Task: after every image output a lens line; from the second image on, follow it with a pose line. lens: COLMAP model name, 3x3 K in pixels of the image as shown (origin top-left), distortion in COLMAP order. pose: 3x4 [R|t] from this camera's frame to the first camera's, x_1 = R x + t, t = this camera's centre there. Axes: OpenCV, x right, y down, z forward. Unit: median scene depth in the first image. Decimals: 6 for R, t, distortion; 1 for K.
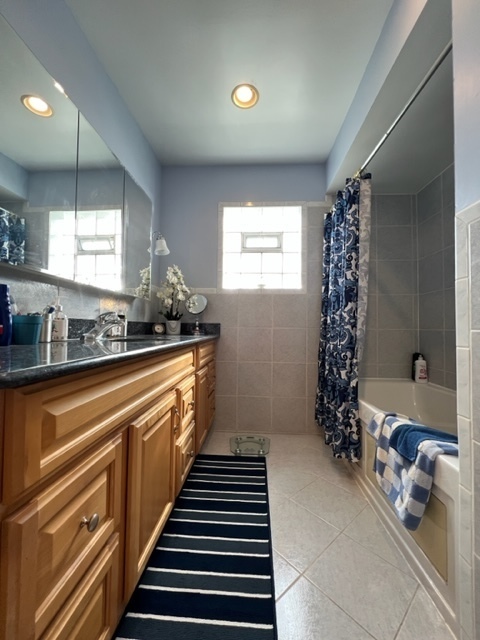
lens RADIAL K [[256.9, 0, 240.0], [0, 256.9, 320.0], [0, 0, 1]] dist [-0.001383, 0.000090]
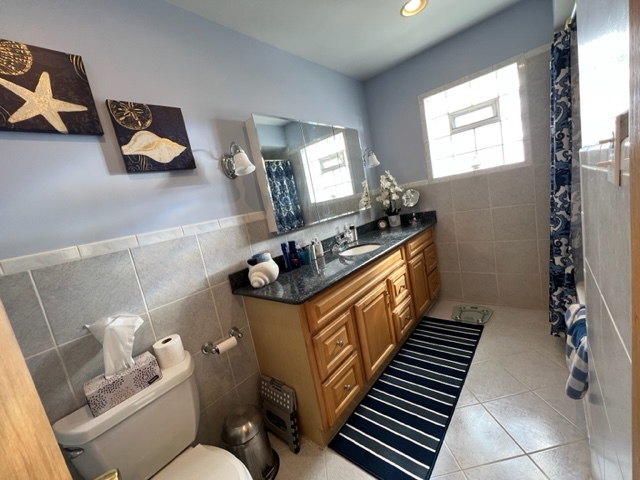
lens RADIAL K [[256.9, 0, 318.0], [0, 256.9, 240.6], [0, 0, 1]] dist [-0.001383, 0.000090]
pose [[0.778465, -0.071097, -0.623649, 0.306092], [0.218350, 0.962184, 0.162863, -0.223174], [0.588486, -0.262957, 0.764551, -0.273794]]
